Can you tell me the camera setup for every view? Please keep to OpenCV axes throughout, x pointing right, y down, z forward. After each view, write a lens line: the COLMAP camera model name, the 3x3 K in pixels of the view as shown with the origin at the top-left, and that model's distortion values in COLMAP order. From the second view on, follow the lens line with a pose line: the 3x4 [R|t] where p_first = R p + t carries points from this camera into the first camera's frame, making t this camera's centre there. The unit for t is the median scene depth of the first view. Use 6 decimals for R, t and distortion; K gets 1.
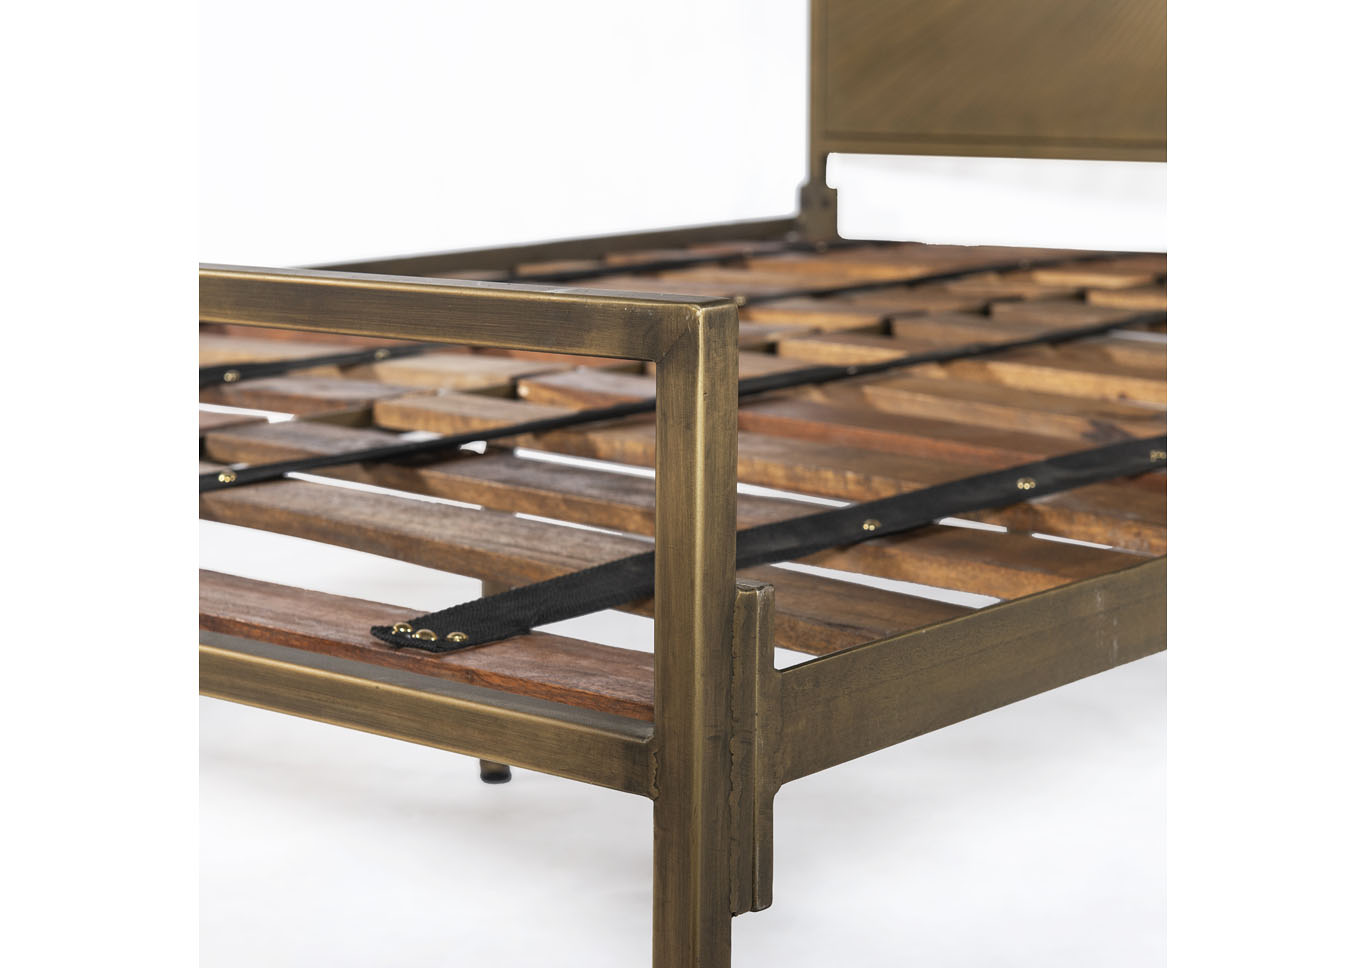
lens RADIAL K [[2853.2, 0, 683.0], [0, 2853.2, 484.0], [0, 0, 1]] dist [0.180965, -0.066878]
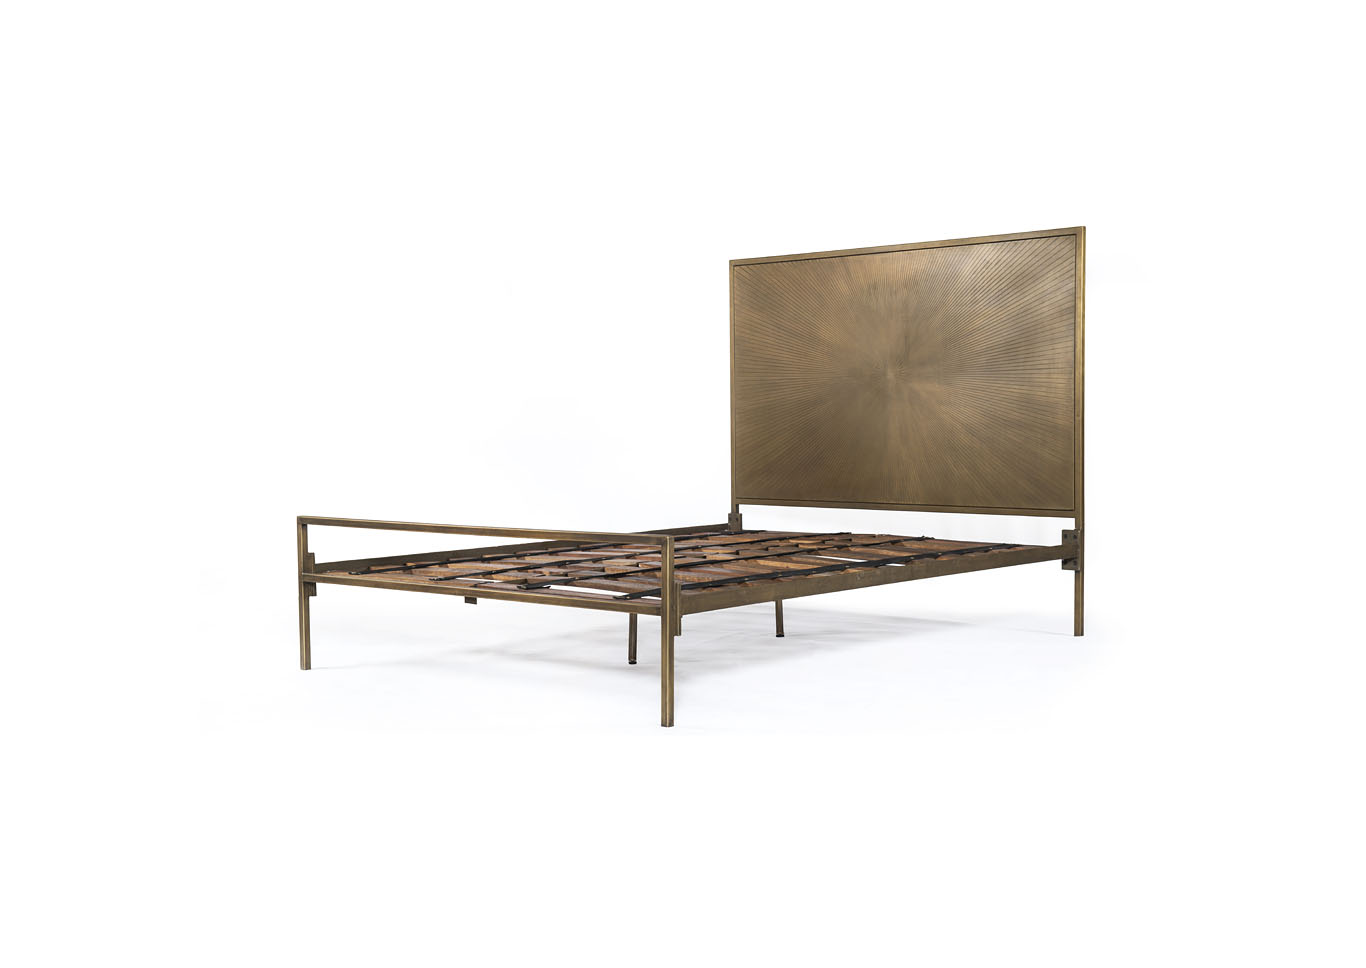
lens RADIAL K [[1643.3, 0, 683.0], [0, 1643.3, 484.0], [0, 0, 1]] dist [0.010975, 0.009074]
pose [[0.999564, -0.003470, -0.029330, 0.139571], [-0.000038, 0.992923, -0.118756, 0.243637], [0.029535, 0.118706, 0.992490, -2.503864]]
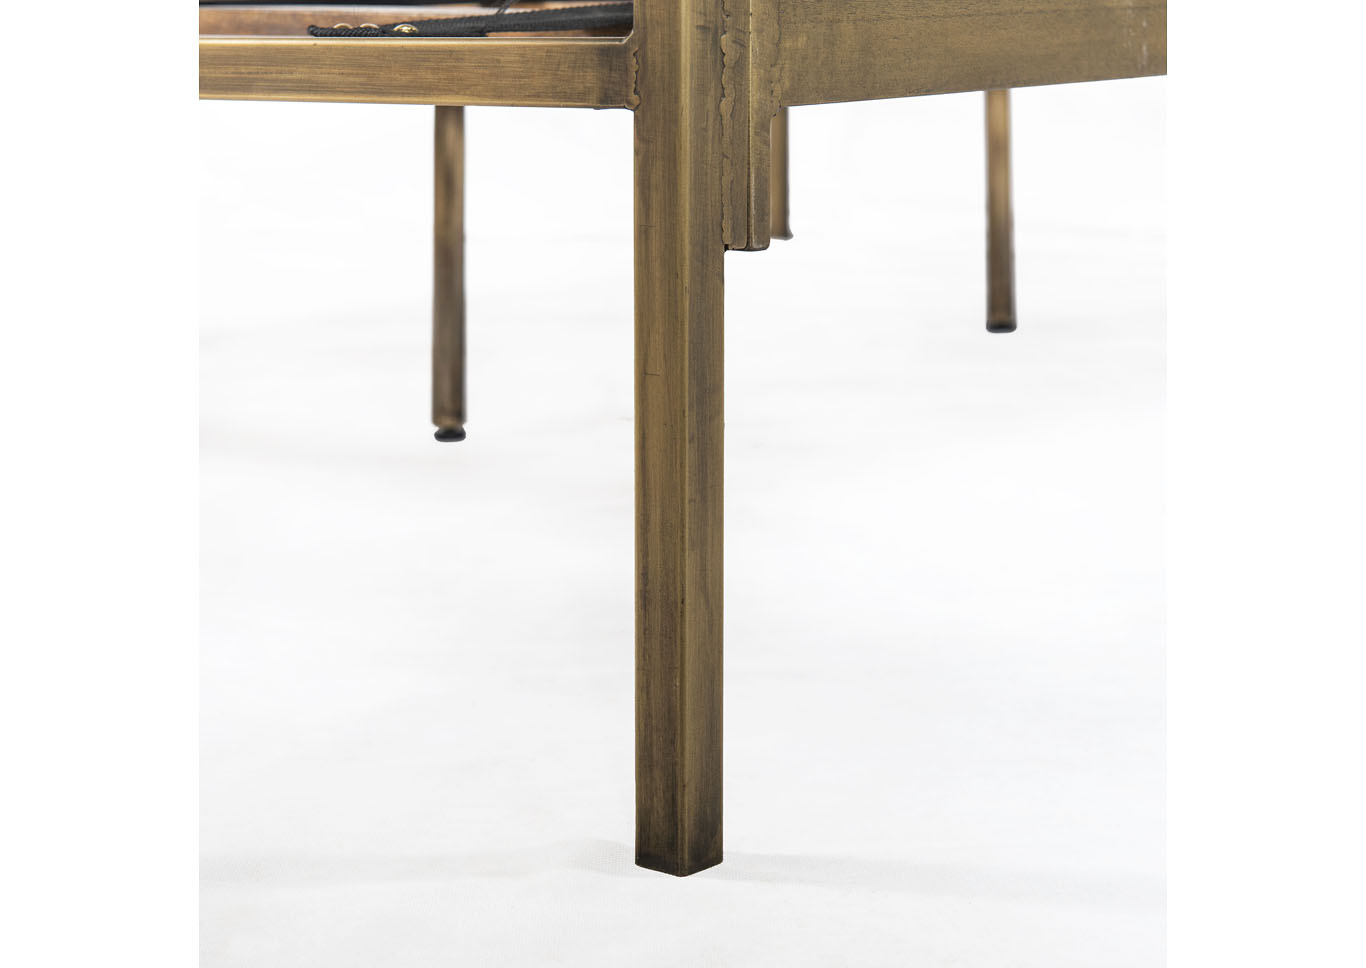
lens RADIAL K [[2853.2, 0, 683.0], [0, 2853.2, 484.0], [0, 0, 1]] dist [0.180965, -0.066878]
pose [[0.999778, -0.011552, 0.017609, -0.011794], [0.011467, 0.999922, 0.004900, 0.216680], [-0.017664, -0.004697, 0.999833, 0.124487]]
